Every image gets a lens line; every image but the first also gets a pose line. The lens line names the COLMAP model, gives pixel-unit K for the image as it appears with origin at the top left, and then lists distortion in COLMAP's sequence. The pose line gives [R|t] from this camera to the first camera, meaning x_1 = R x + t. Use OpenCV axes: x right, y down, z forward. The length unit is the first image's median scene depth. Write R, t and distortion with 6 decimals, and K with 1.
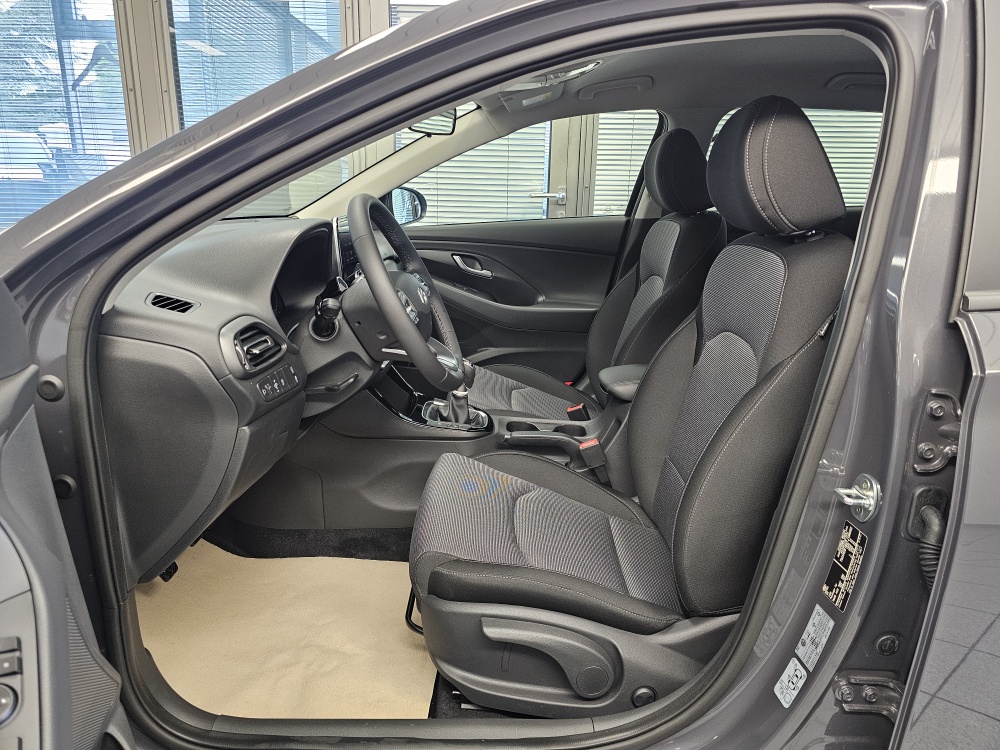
lens RADIAL K [[677.1, 0, 497.4], [0, 677.1, 364.0], [0, 0, 1]] dist [0.037961, -0.047194]
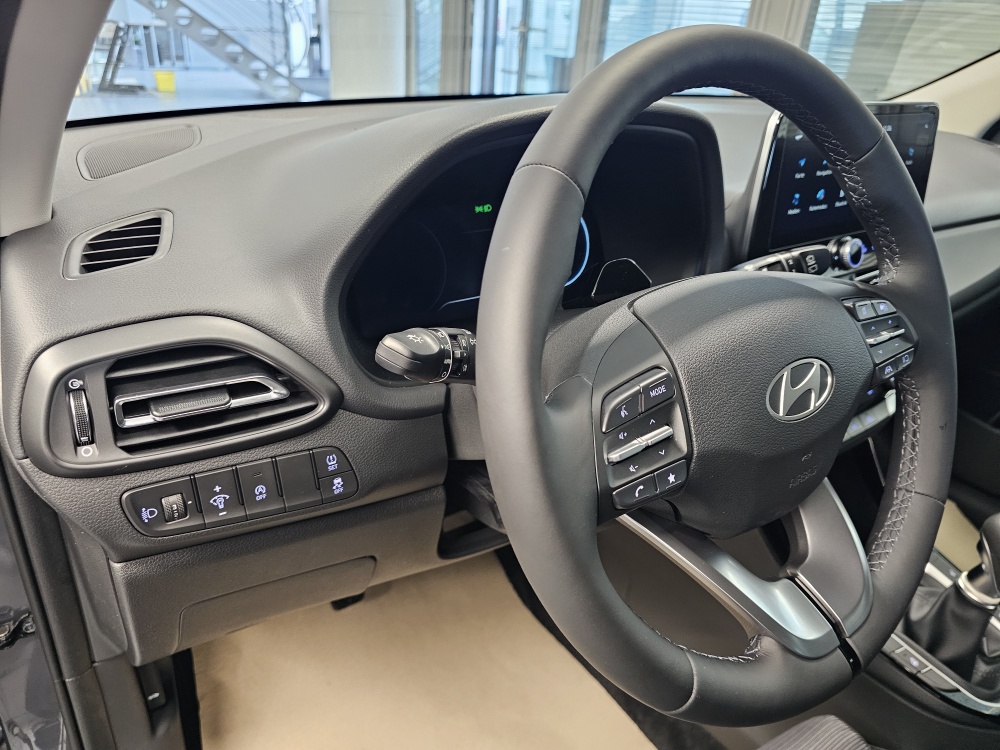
lens RADIAL K [[677.1, 0, 498.5], [0, 677.1, 380.2], [0, 0, 1]] dist [0.037961, -0.047194]
pose [[0.573776, 0.396860, -0.716437, 0.034904], [-0.265117, 0.917659, 0.295999, -0.194158], [0.774915, 0.020103, 0.631745, 0.841977]]
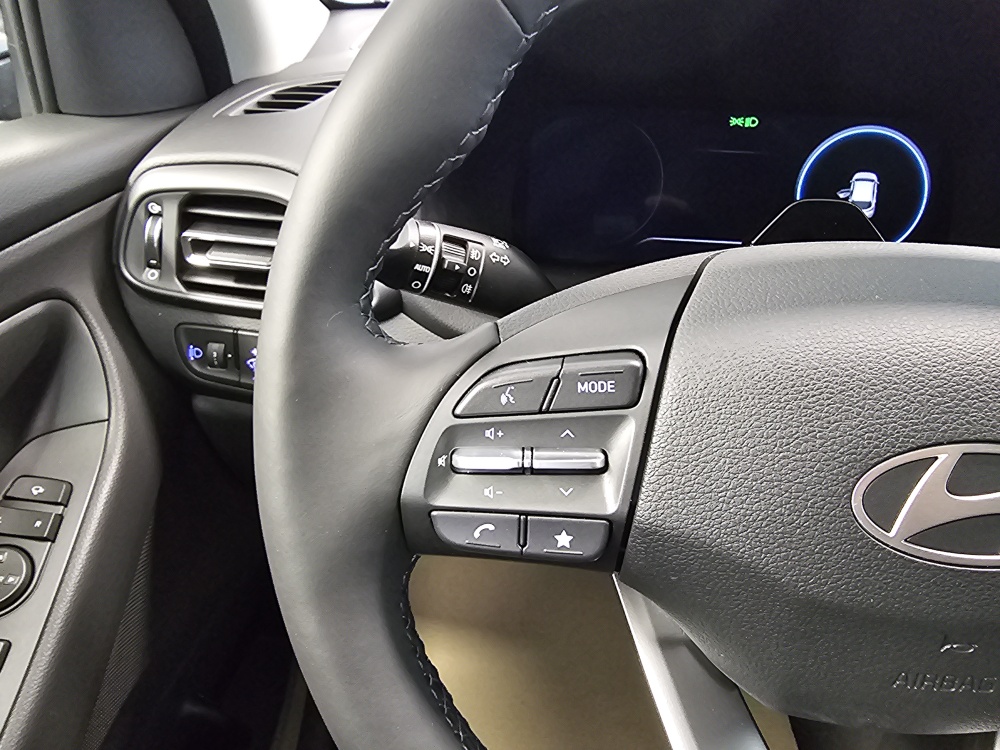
lens RADIAL K [[695.2, 0, 495.6], [0, 695.2, 354.8], [0, 0, 1]] dist [0.011095, 0.002692]
pose [[-0.097849, 0.489197, -0.866667, 0.006747], [-0.283542, 0.821050, 0.495461, -0.204897], [0.953955, 0.294217, 0.058369, 1.073271]]
